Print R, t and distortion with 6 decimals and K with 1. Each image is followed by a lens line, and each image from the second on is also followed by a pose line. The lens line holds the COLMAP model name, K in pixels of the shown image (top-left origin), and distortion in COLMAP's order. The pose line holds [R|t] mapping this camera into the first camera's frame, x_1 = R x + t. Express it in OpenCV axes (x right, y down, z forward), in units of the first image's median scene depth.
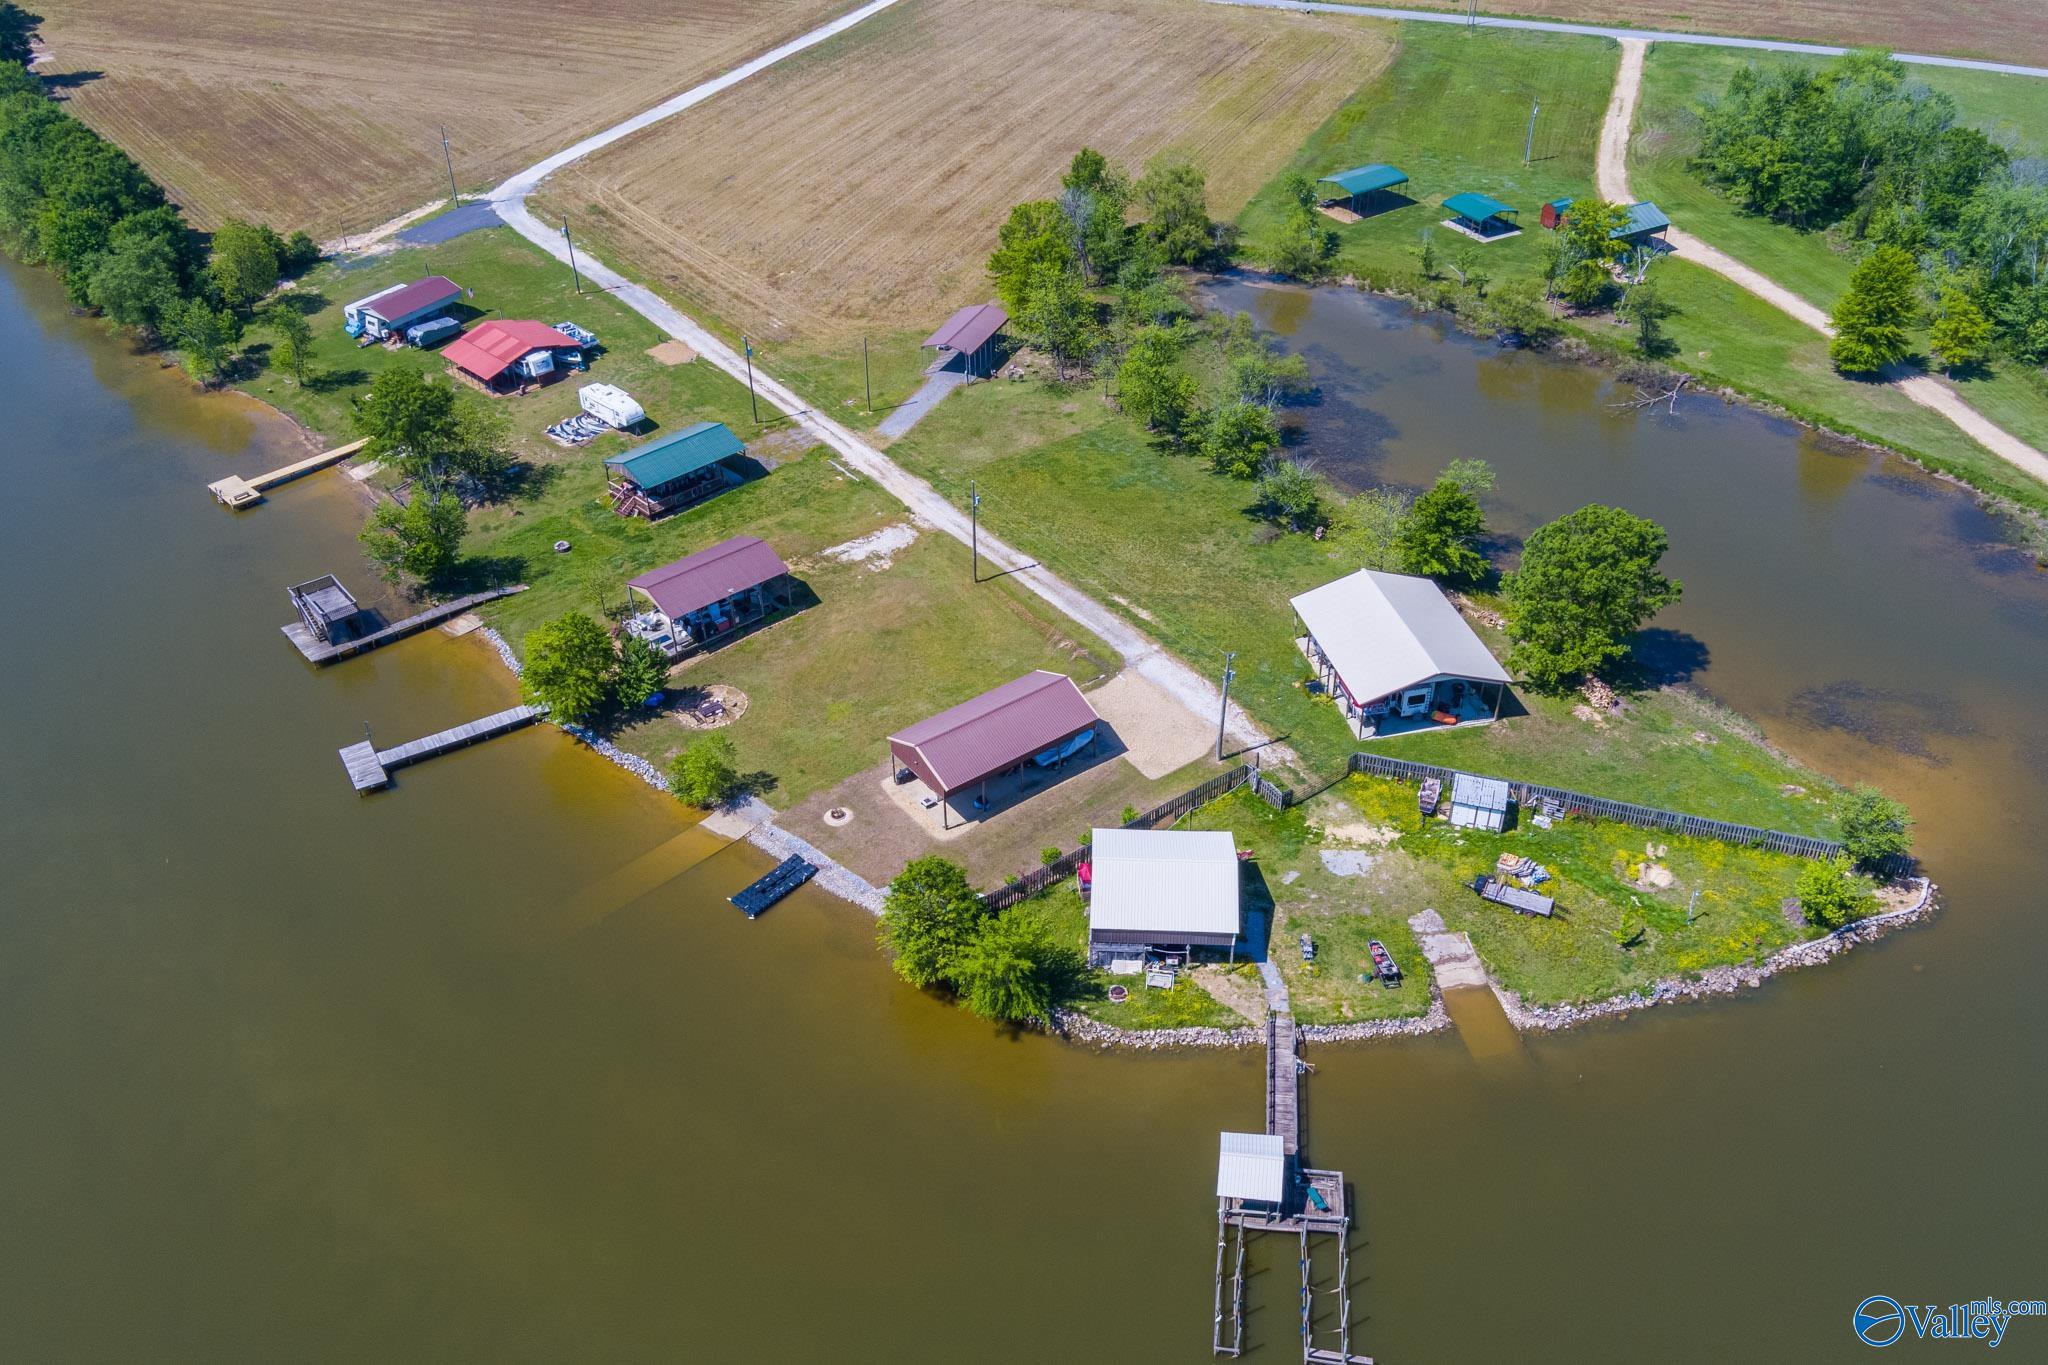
lens RADIAL K [[1654.6, 0, 1024.0], [0, 1654.6, 682.5], [0, 0, 1]] dist [-0.061346, 0.072292]
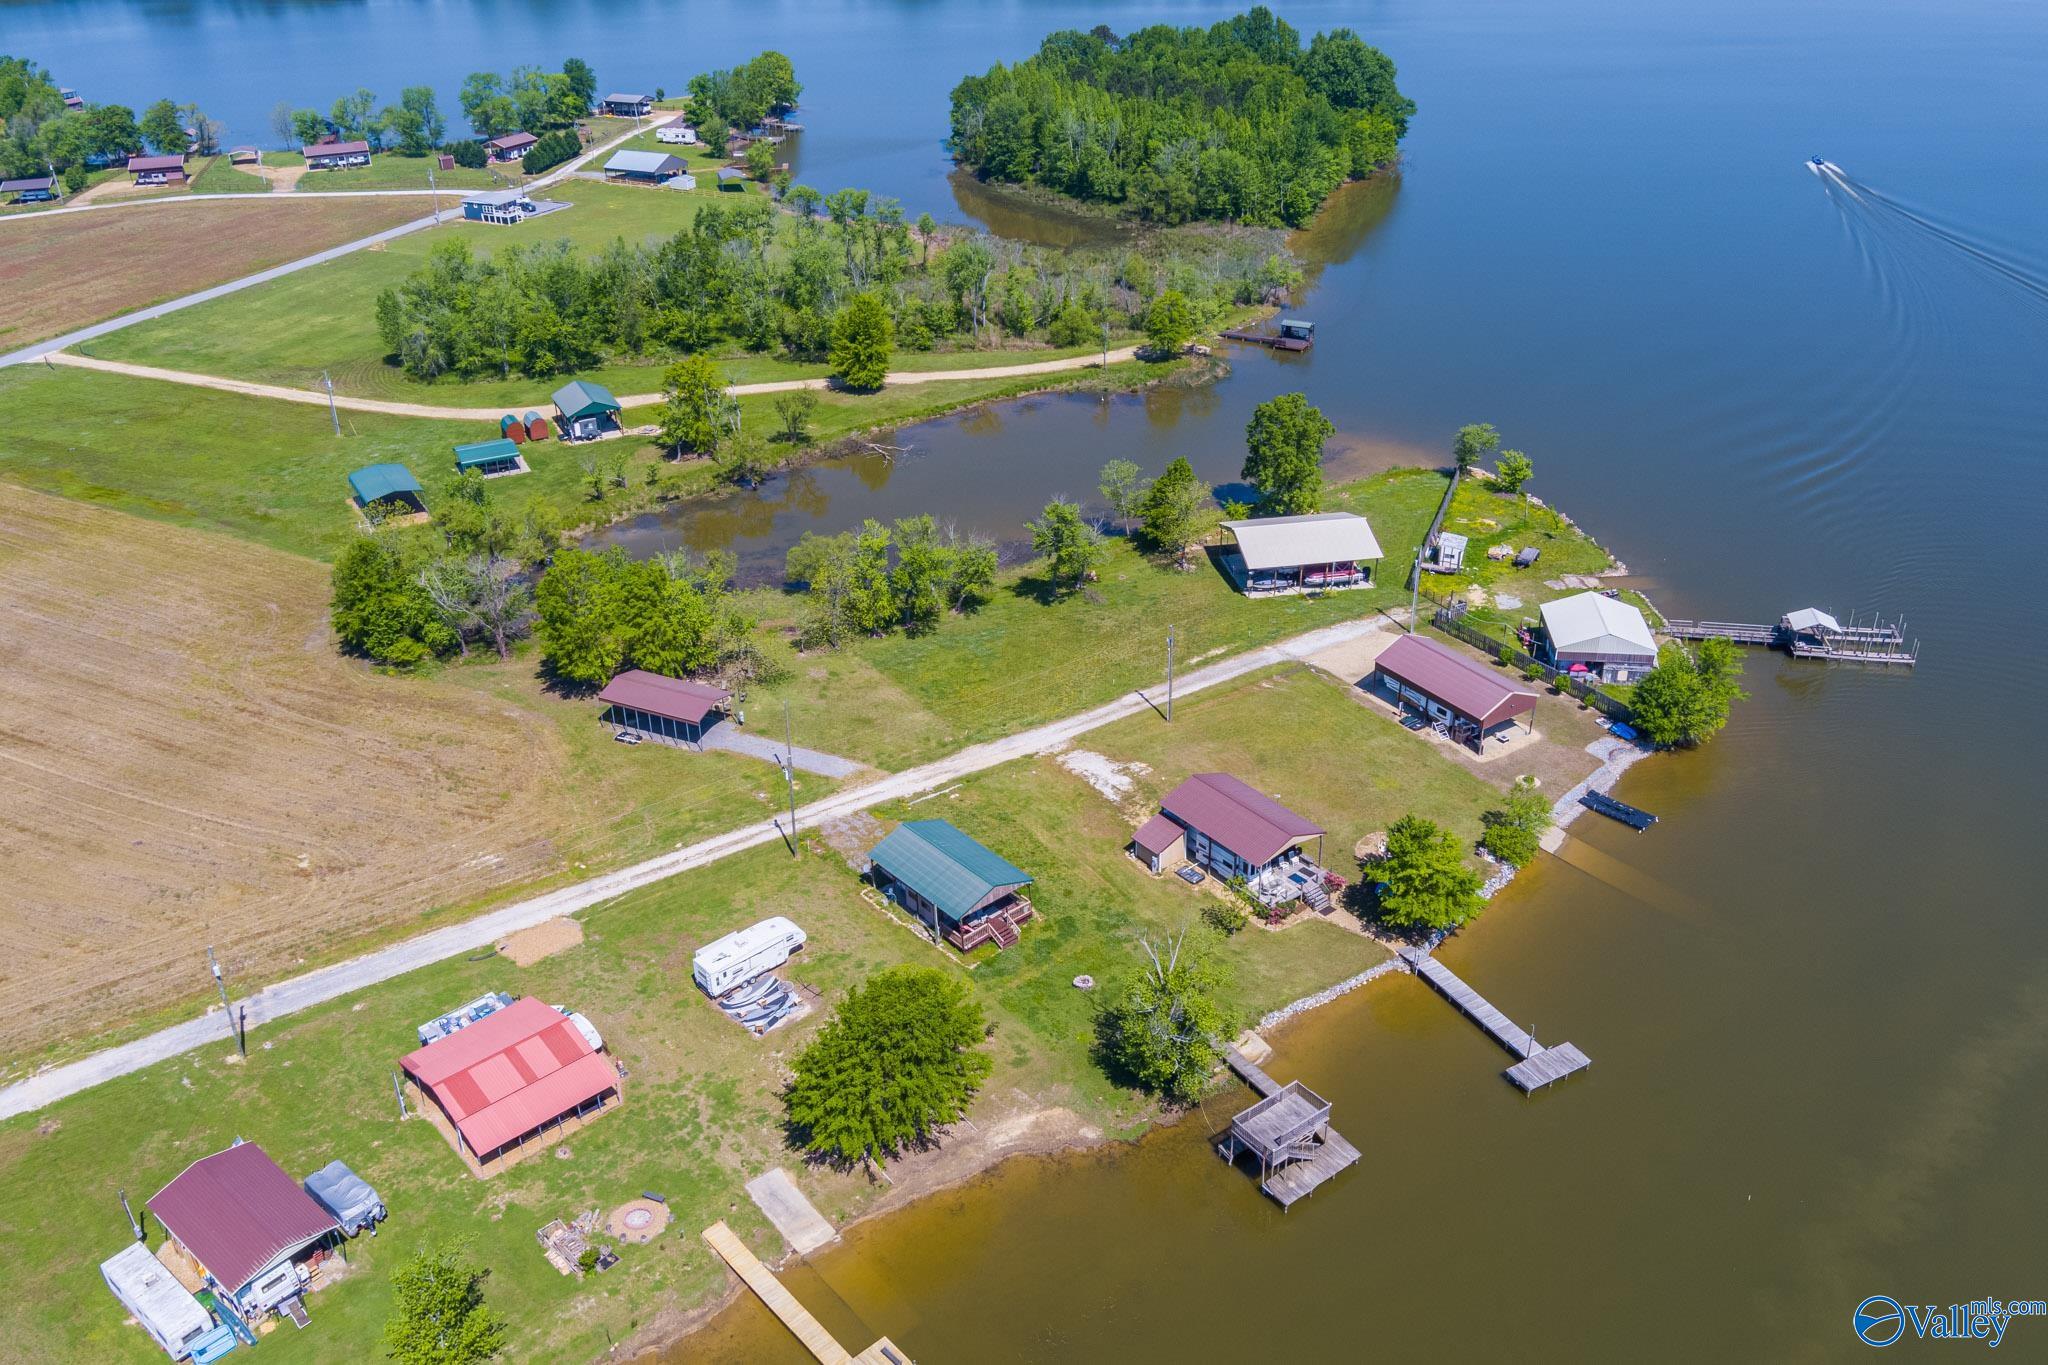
lens RADIAL K [[1662.3, 0, 1021.7], [0, 1662.3, 688.8], [0, 0, 1]] dist [-0.079503, 0.110935]
pose [[0.056056, -0.474061, 0.878706, -0.873570], [0.595647, 0.722195, 0.351624, -0.460844], [-0.801288, 0.503688, 0.322856, 0.655231]]
